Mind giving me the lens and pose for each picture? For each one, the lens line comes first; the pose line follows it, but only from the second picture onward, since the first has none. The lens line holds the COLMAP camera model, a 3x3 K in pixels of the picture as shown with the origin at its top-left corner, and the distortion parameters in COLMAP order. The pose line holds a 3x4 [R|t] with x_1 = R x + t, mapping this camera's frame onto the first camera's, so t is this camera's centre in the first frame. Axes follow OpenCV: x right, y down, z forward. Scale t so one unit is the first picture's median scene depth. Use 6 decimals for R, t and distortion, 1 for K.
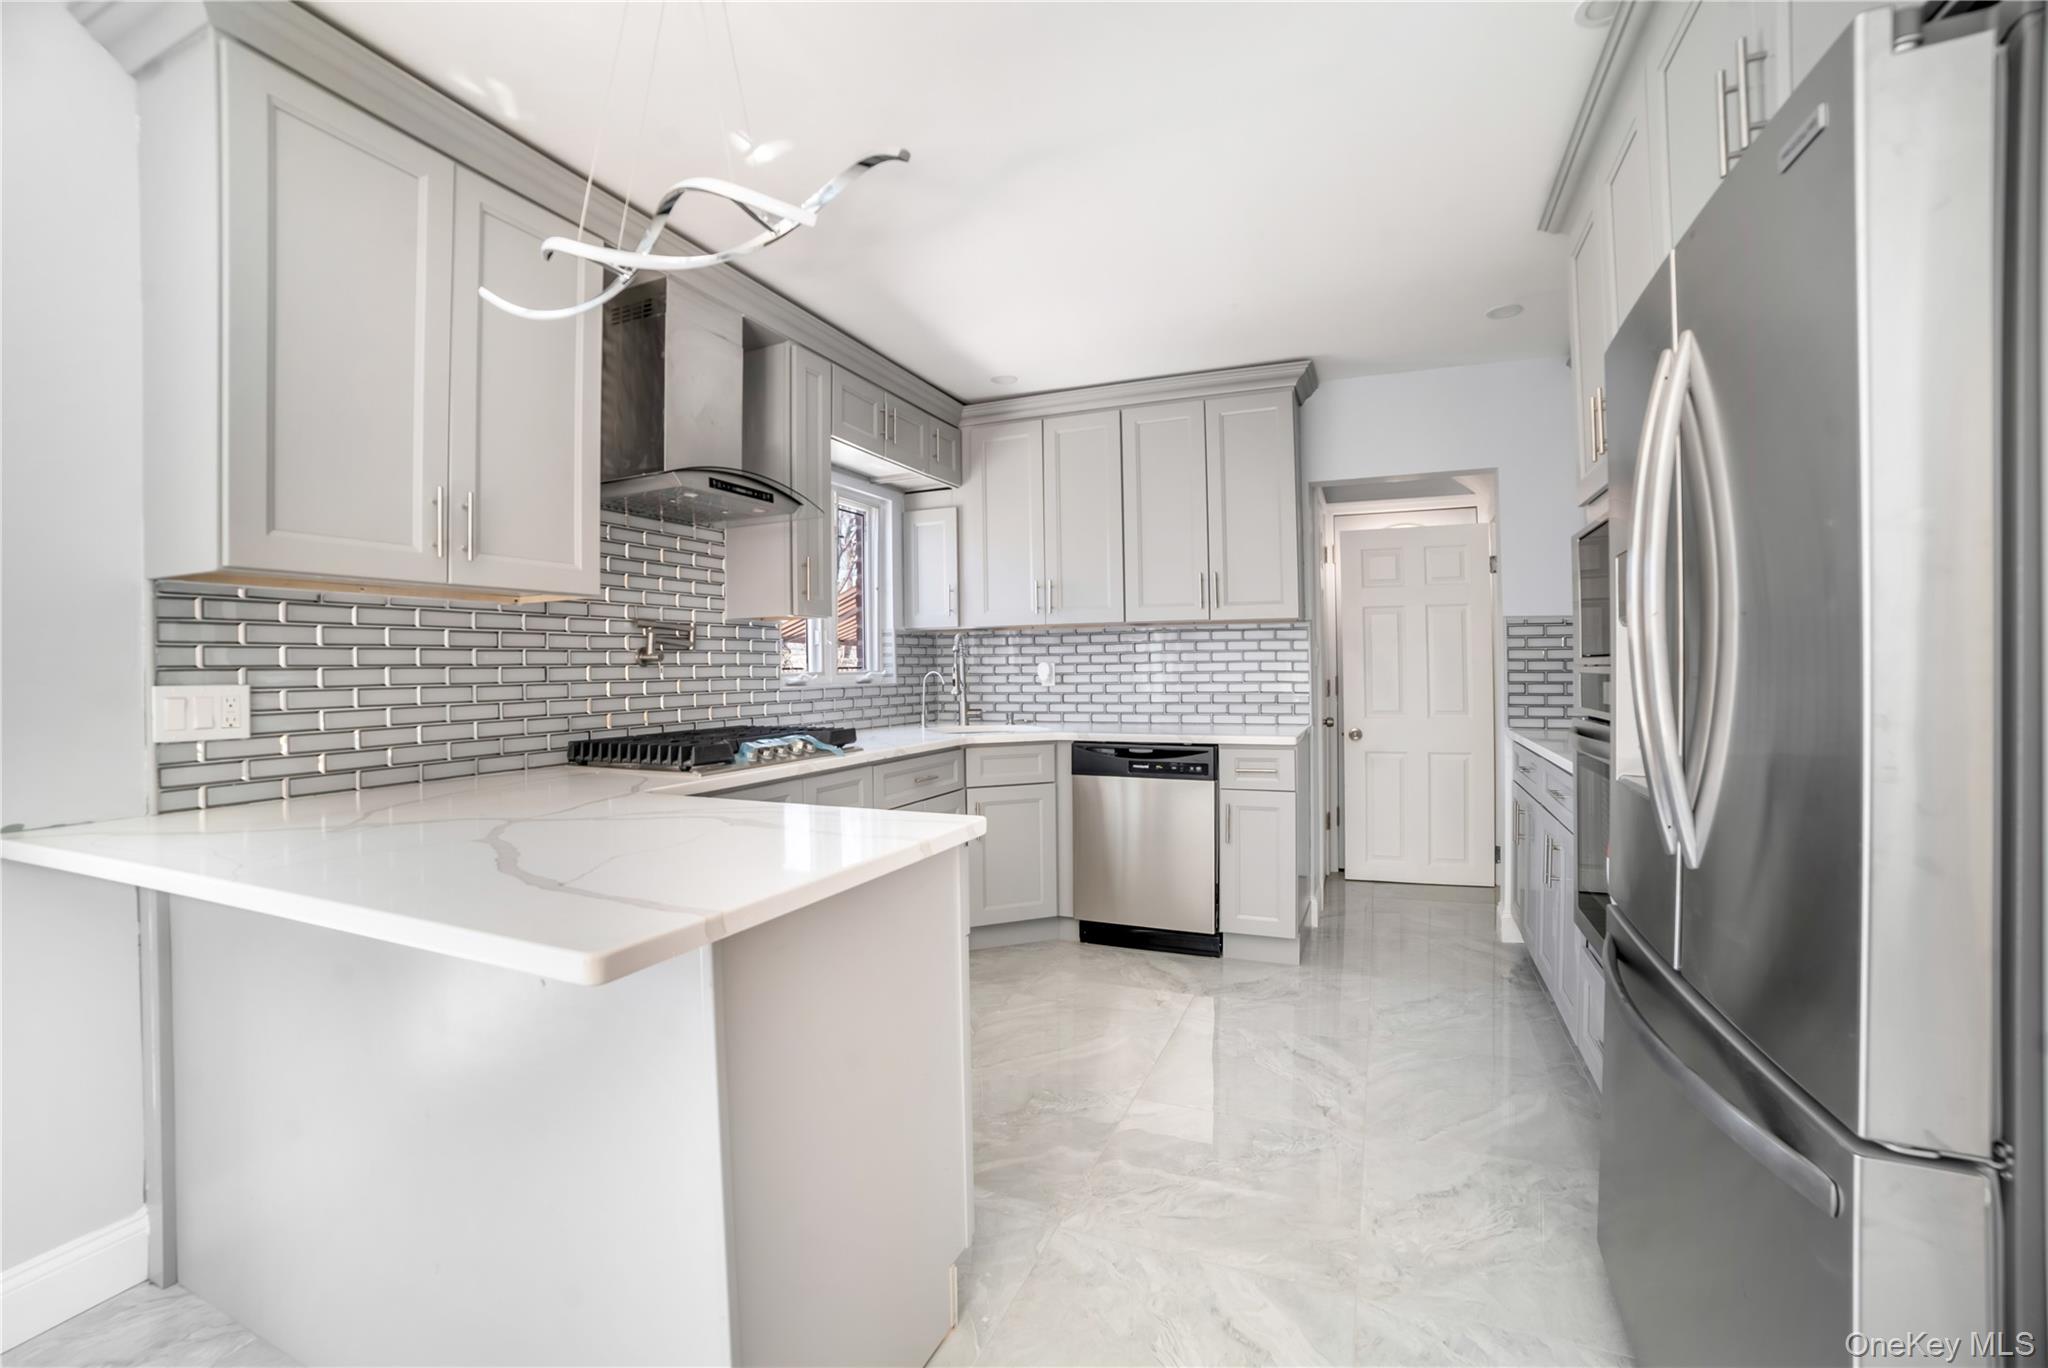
lens RADIAL K [[865.5, 0, 1008.7], [0, 865.5, 667.2], [0, 0, 1]] dist [-0.094985, 0.035506]
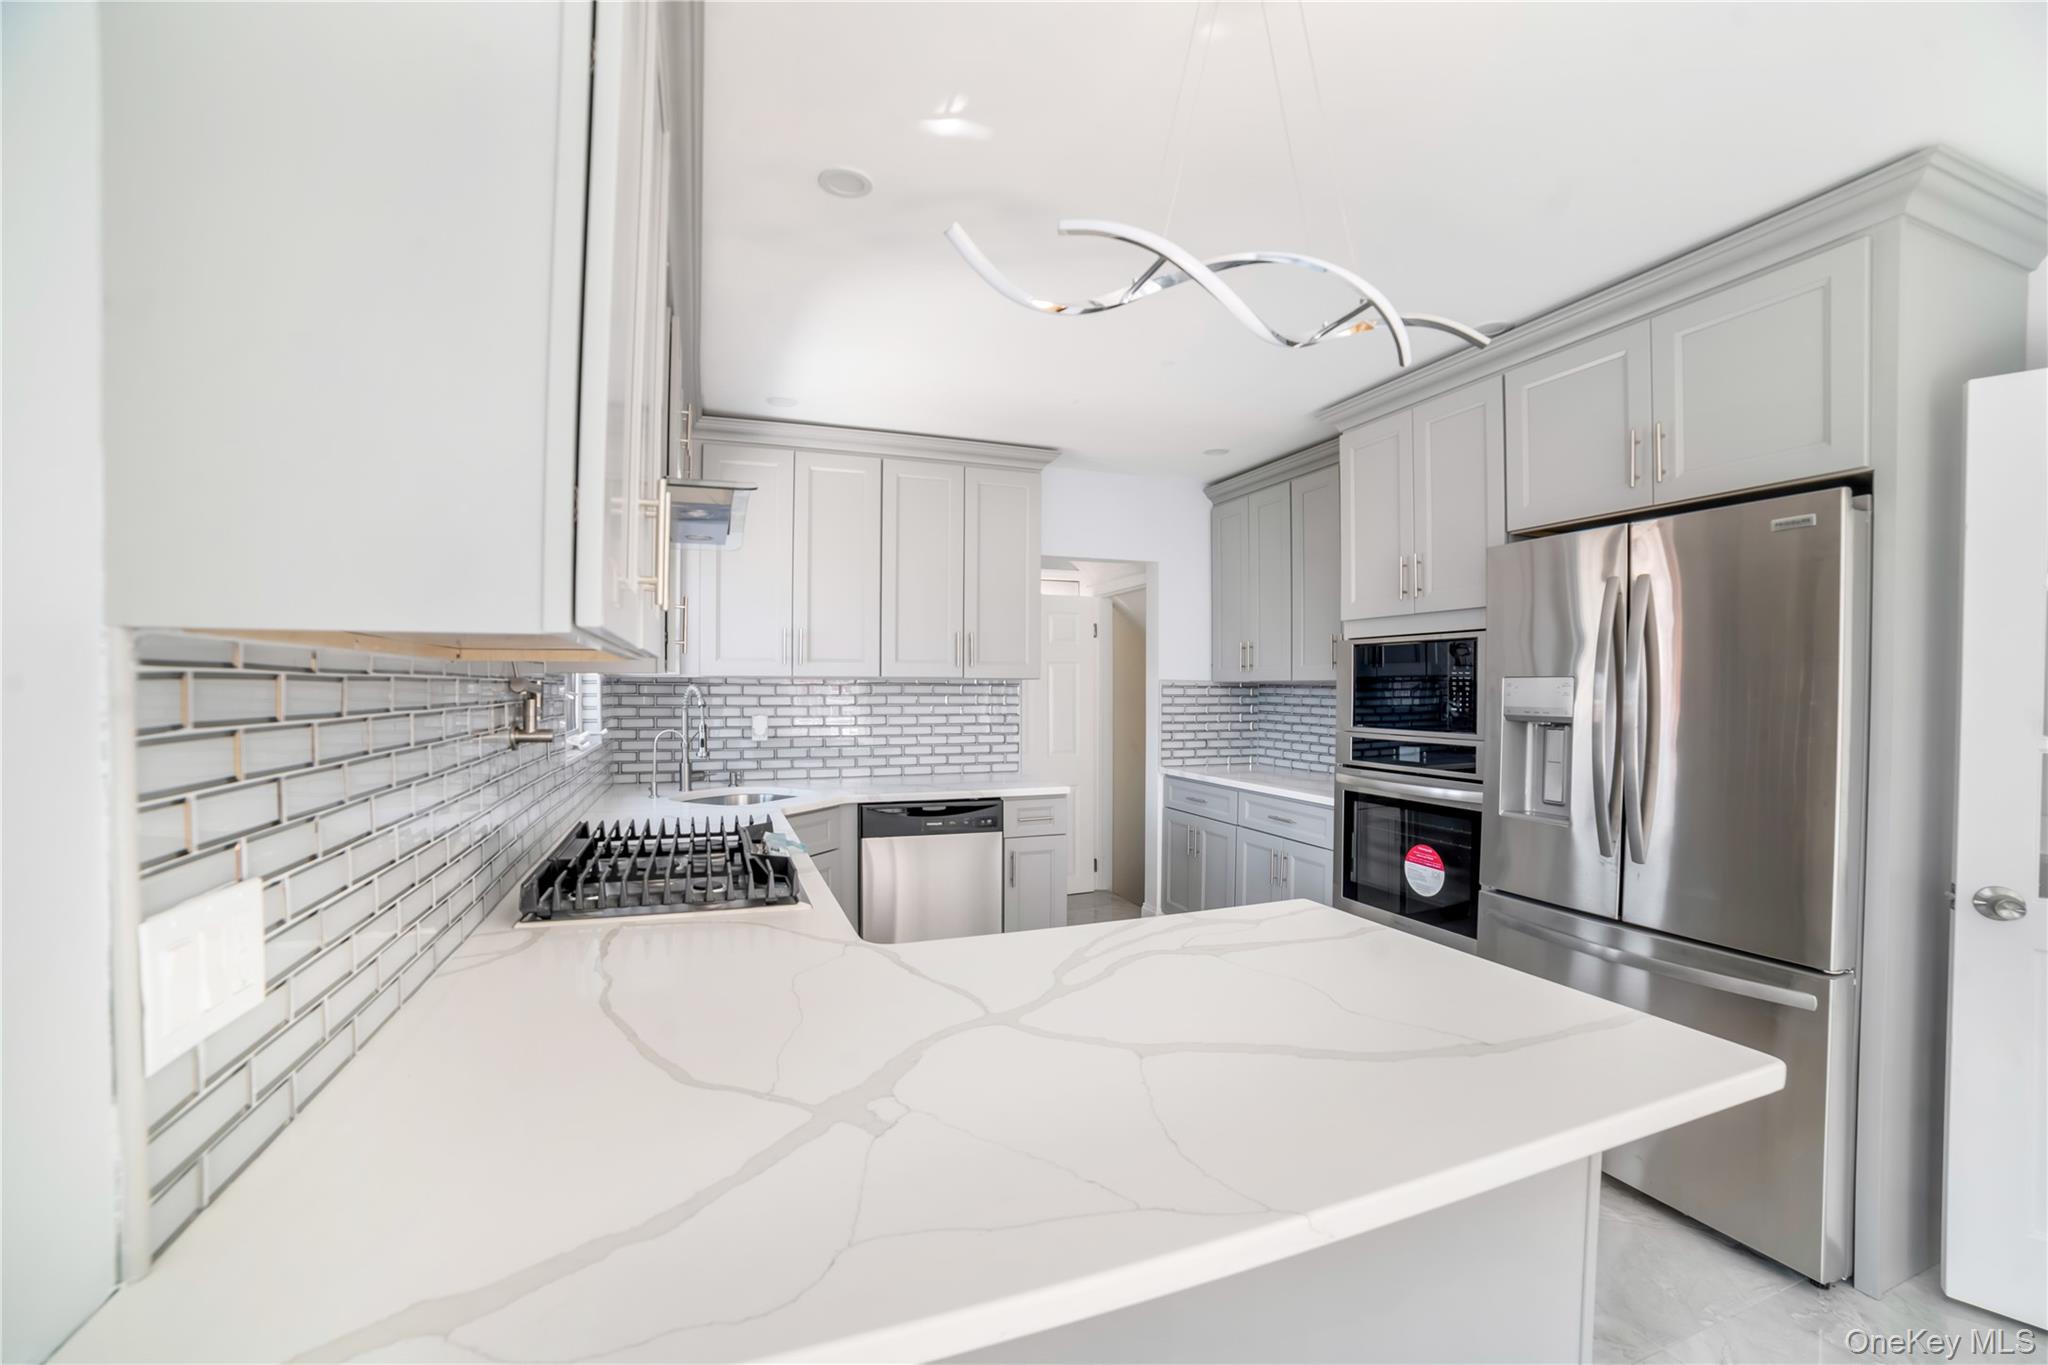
lens RADIAL K [[853.7, 0, 1019.7], [0, 853.7, 693.6], [0, 0, 1]] dist [-0.114450, 0.039856]
pose [[0.724427, 0.007231, 0.689313, -0.527186], [-0.009853, 0.999951, -0.000135, -0.043199], [-0.689281, -0.006694, 0.724464, 0.246829]]
